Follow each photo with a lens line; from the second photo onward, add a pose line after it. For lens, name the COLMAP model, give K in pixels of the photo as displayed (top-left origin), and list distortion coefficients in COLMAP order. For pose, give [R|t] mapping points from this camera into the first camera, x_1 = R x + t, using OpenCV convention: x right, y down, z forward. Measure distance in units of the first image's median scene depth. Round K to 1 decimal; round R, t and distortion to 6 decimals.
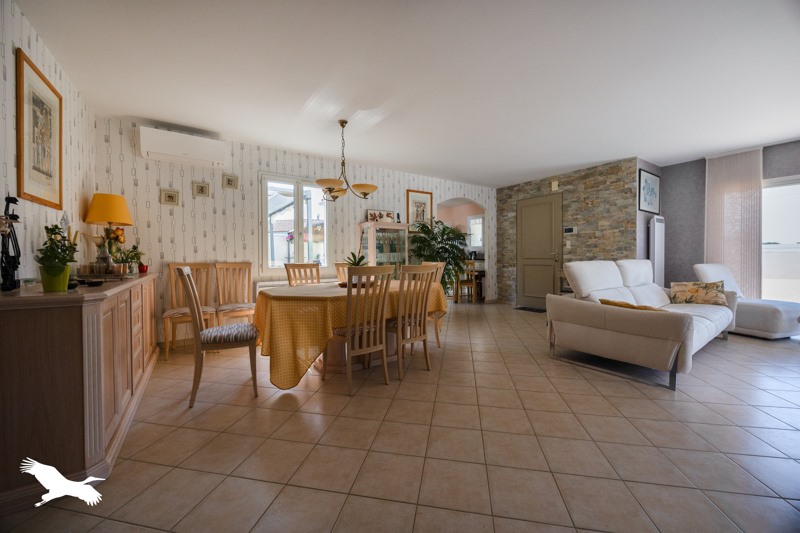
lens RADIAL K [[312.7, 0, 399.2], [0, 312.7, 262.7], [0, 0, 1]] dist [0.000049, 0.000025]
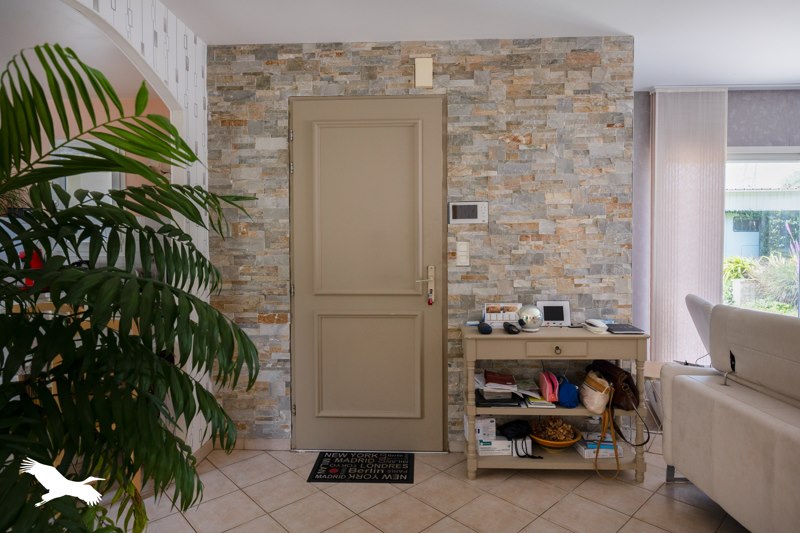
lens RADIAL K [[490.2, 0, 399.1], [0, 490.2, 268.0], [0, 0, 1]] dist [0.000195, -0.000379]
pose [[0.587941, -0.016205, 0.808741, 0.069762], [0.012851, 0.999860, 0.010693, -0.049936], [-0.808801, 0.004106, 0.588067, 0.756849]]
